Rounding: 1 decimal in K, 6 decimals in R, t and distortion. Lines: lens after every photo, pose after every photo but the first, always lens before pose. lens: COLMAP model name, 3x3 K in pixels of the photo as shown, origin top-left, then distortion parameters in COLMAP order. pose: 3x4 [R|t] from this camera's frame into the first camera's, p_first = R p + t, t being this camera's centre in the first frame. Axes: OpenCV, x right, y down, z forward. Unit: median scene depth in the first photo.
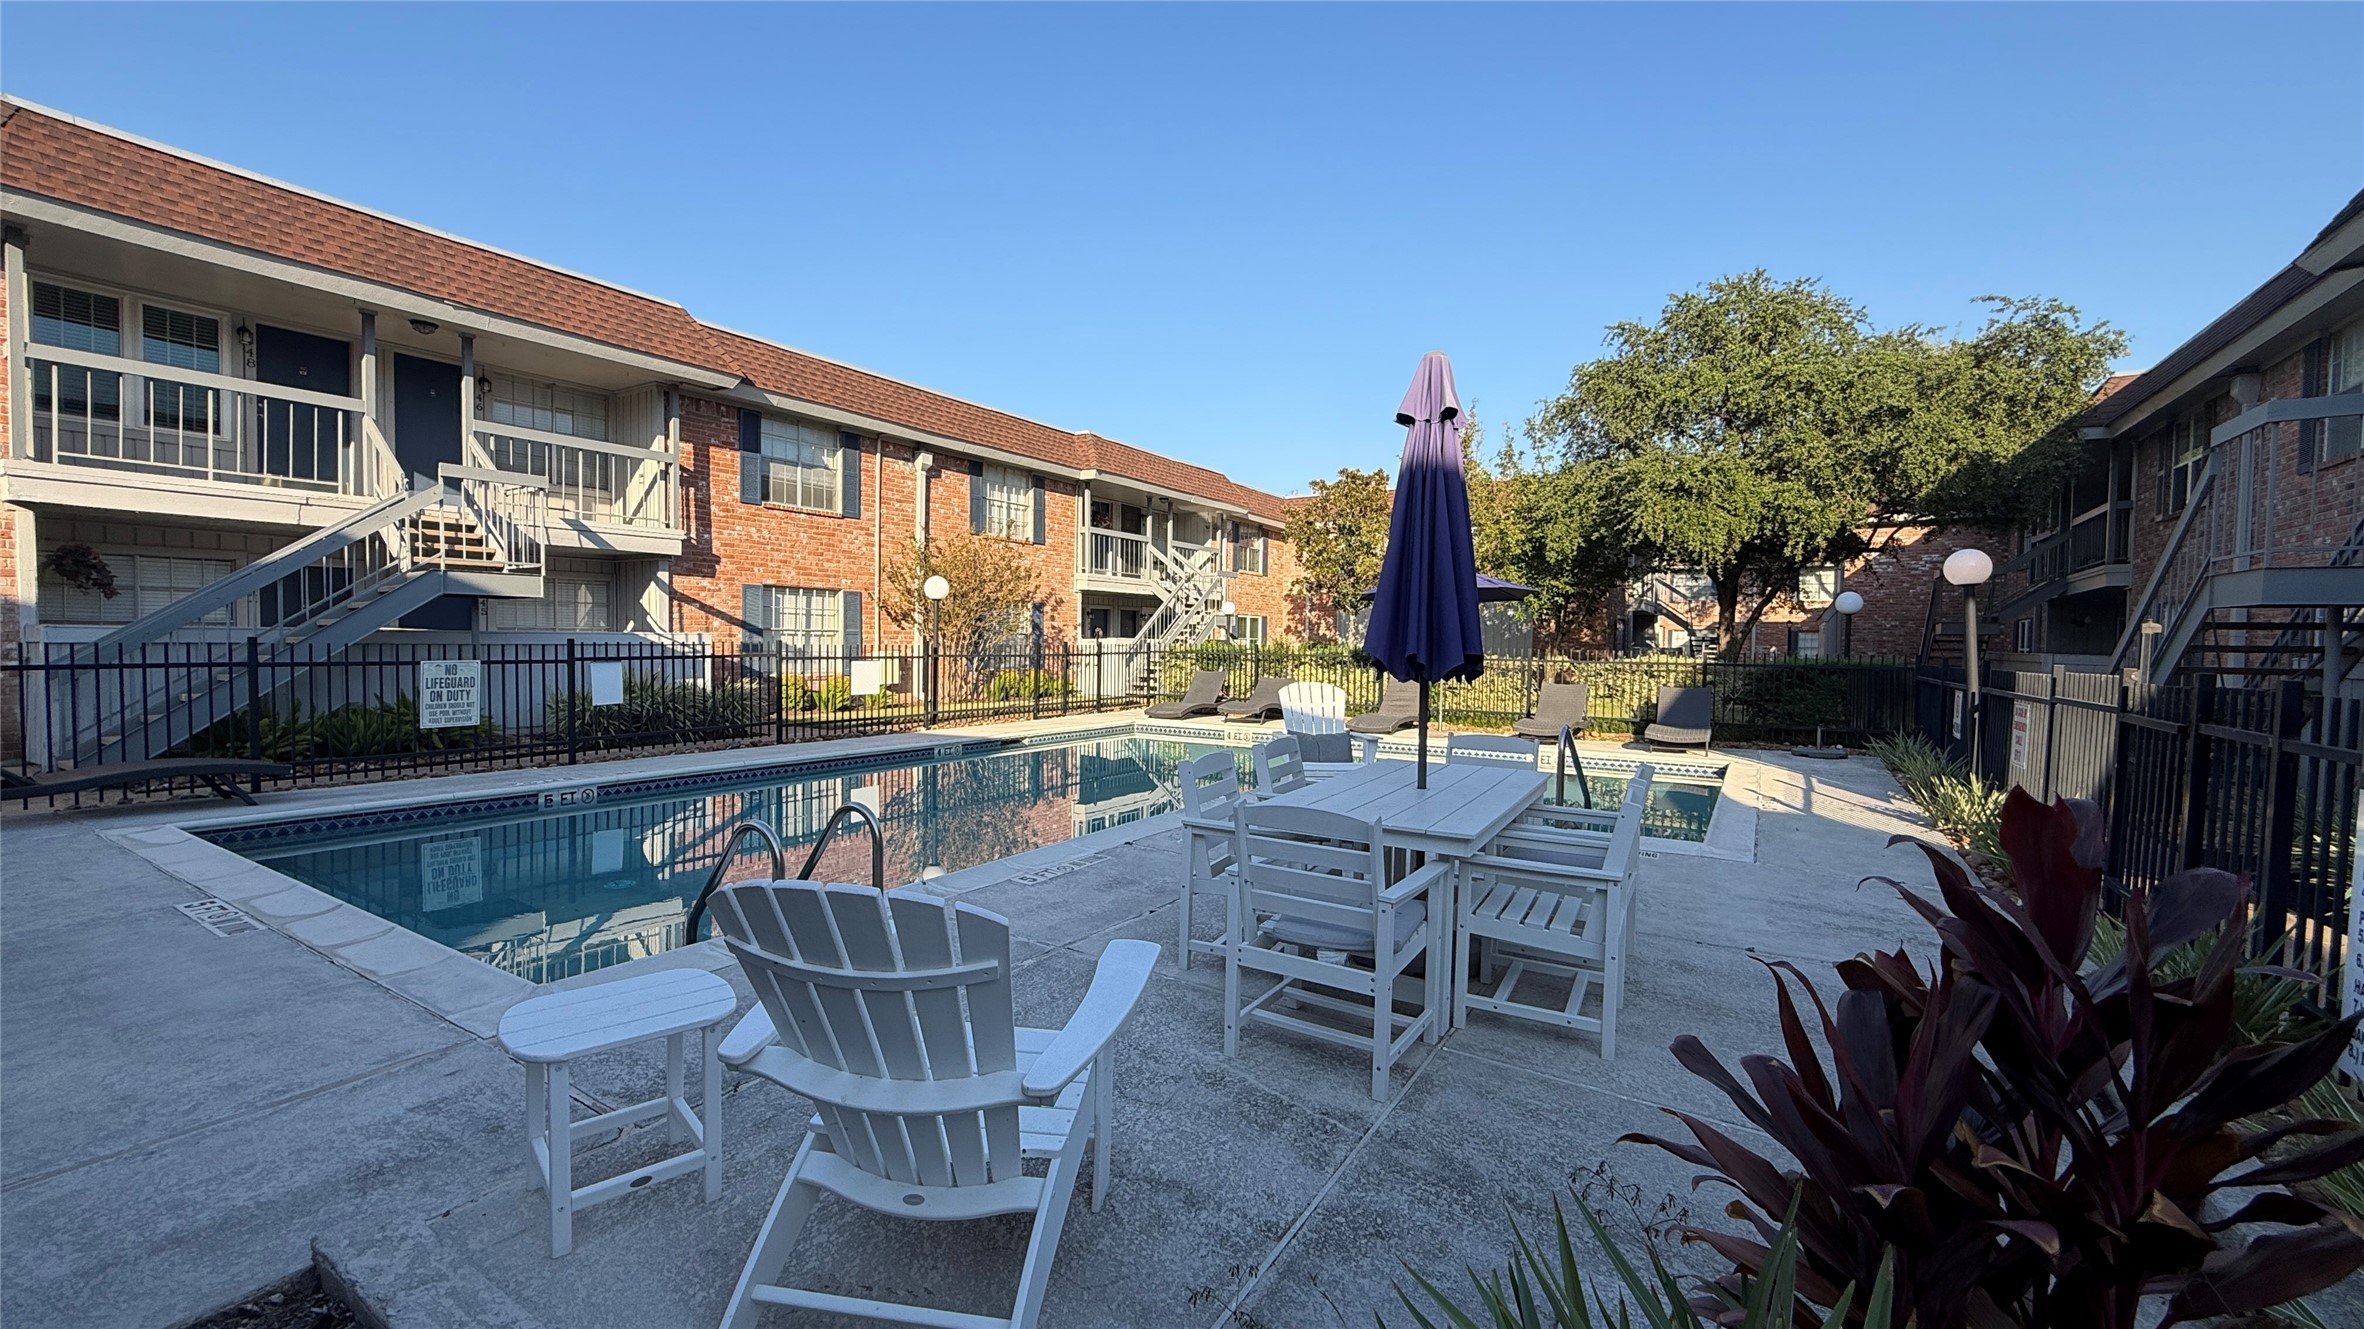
lens RADIAL K [[943.2, 0, 1177.6], [0, 943.2, 668.1], [0, 0, 1]] dist [-0.001335, 0.000032]
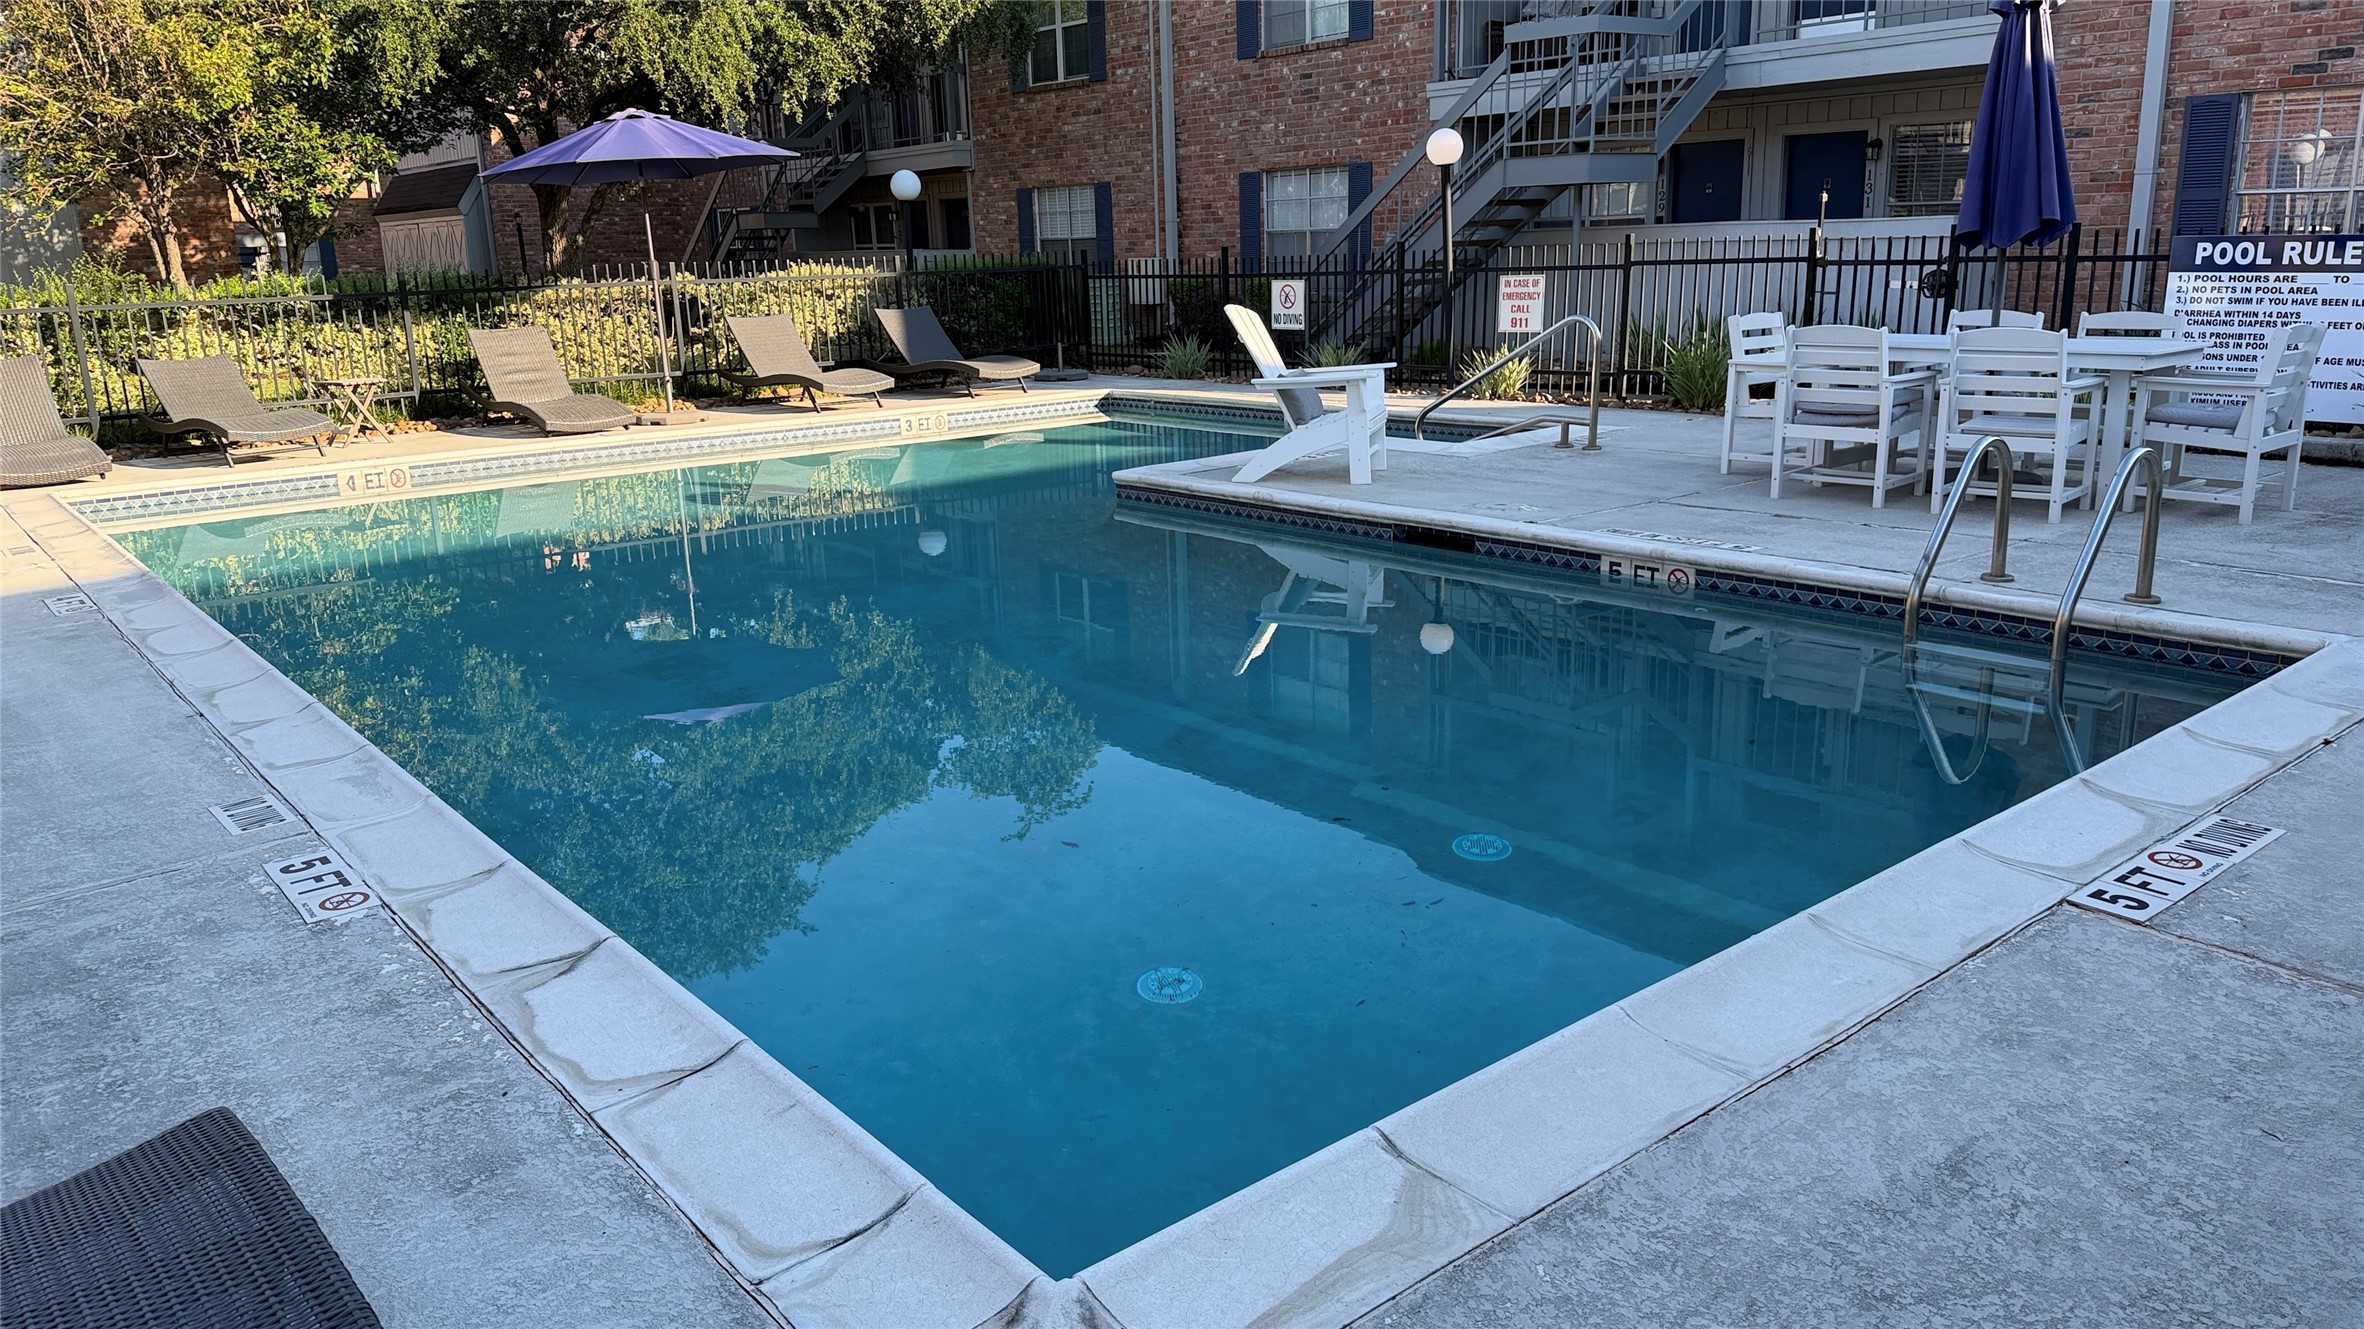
lens RADIAL K [[1649.9, 0, 1182.0], [0, 1649.9, 664.5], [0, 0, 1]] dist [0.053728, -0.000240]
pose [[0.301020, -0.263222, 0.916570, -0.979337], [0.068316, 0.964633, 0.254589, -0.036715], [-0.951168, -0.014020, 0.308357, 0.628628]]
